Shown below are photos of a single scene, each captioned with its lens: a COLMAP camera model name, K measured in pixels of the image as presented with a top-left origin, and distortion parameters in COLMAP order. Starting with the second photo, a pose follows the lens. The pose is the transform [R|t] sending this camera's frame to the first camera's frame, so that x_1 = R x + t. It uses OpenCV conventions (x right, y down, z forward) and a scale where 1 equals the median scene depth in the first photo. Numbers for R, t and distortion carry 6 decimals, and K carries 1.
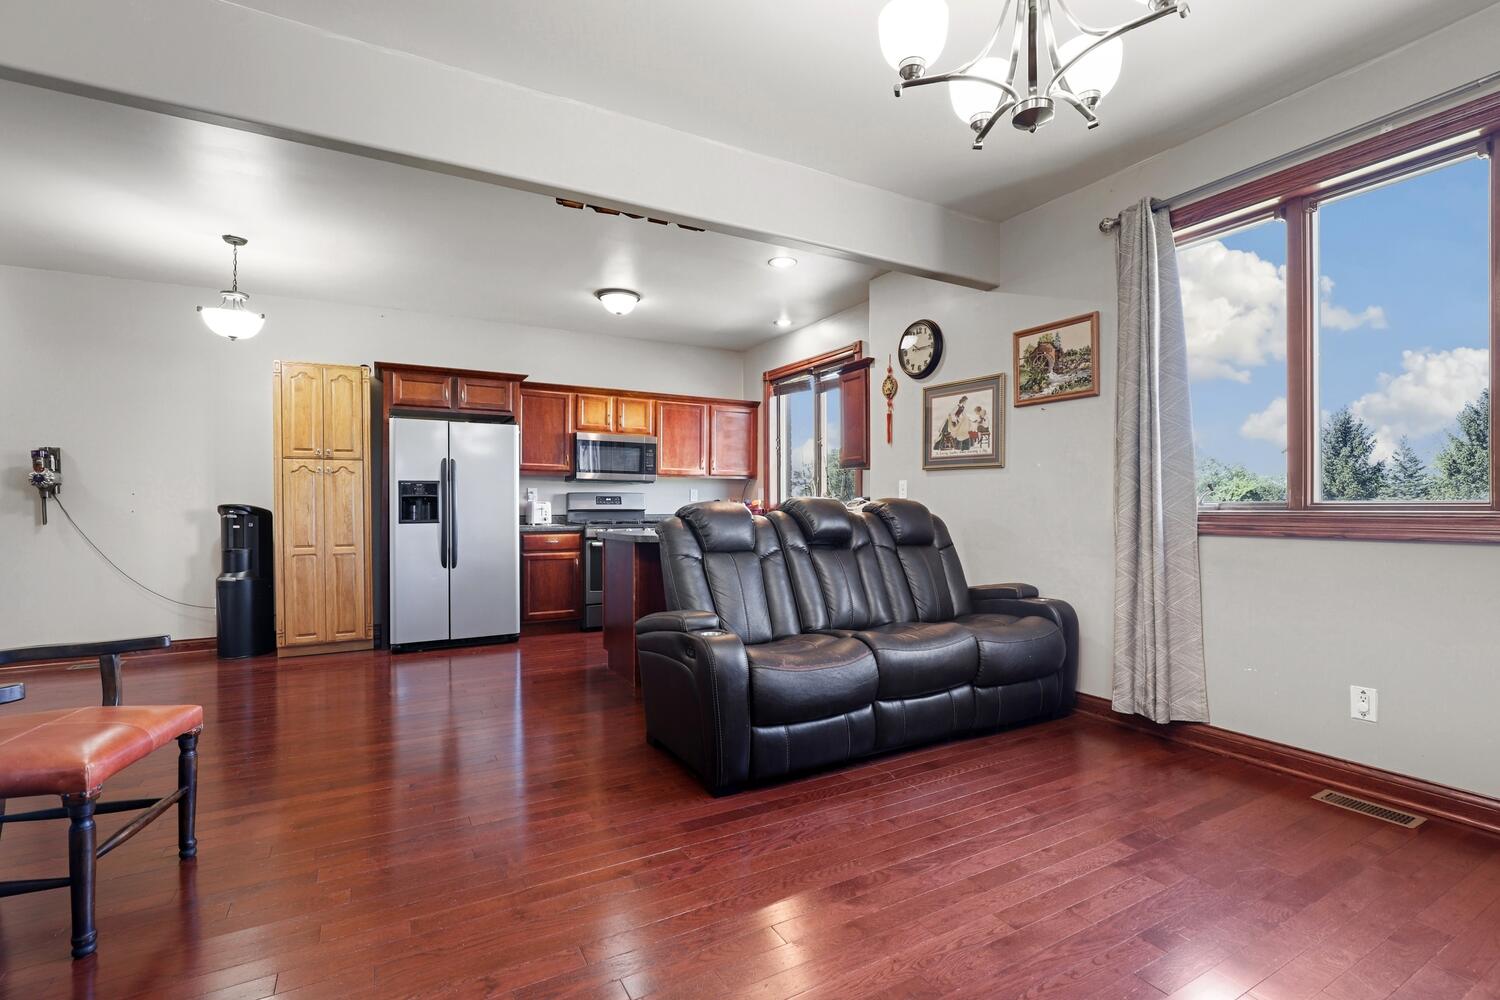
lens RADIAL K [[698.3, 0, 754.4], [0, 698.3, 494.1], [0, 0, 1]] dist [-0.004172, 0.000431]
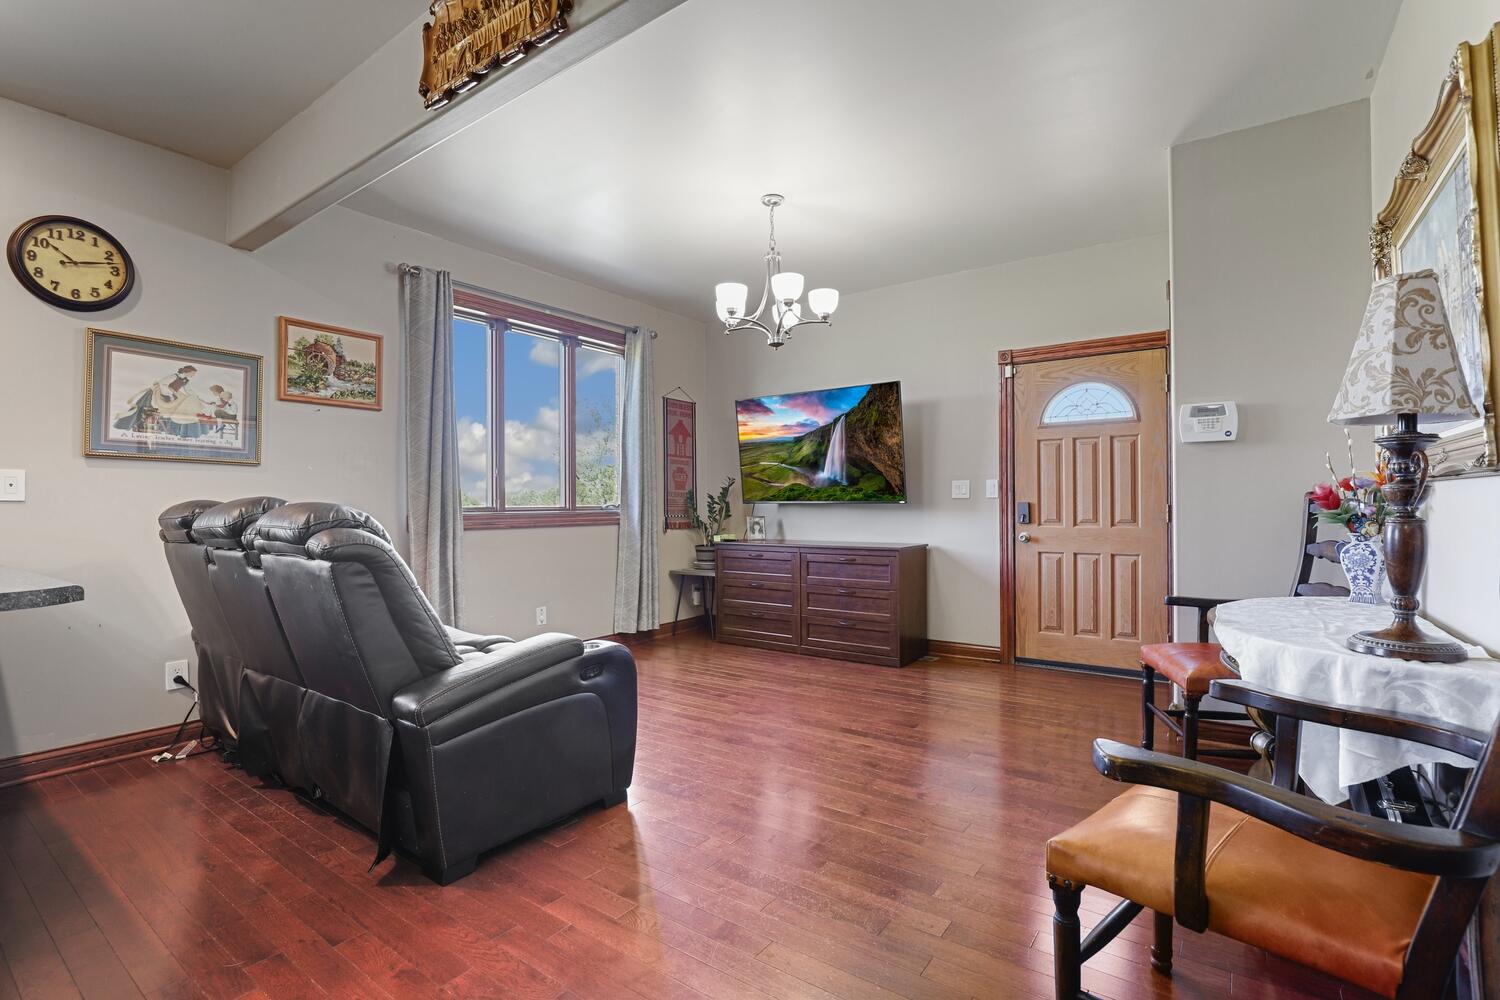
lens RADIAL K [[698.3, 0, 754.8], [0, 698.3, 503.5], [0, 0, 1]] dist [-0.004172, 0.000431]
pose [[-0.415936, -0.001148, 0.909393, -0.662474], [-0.015539, 0.999862, -0.005845, 0.003489], [-0.909261, -0.016563, -0.415896, 0.786110]]
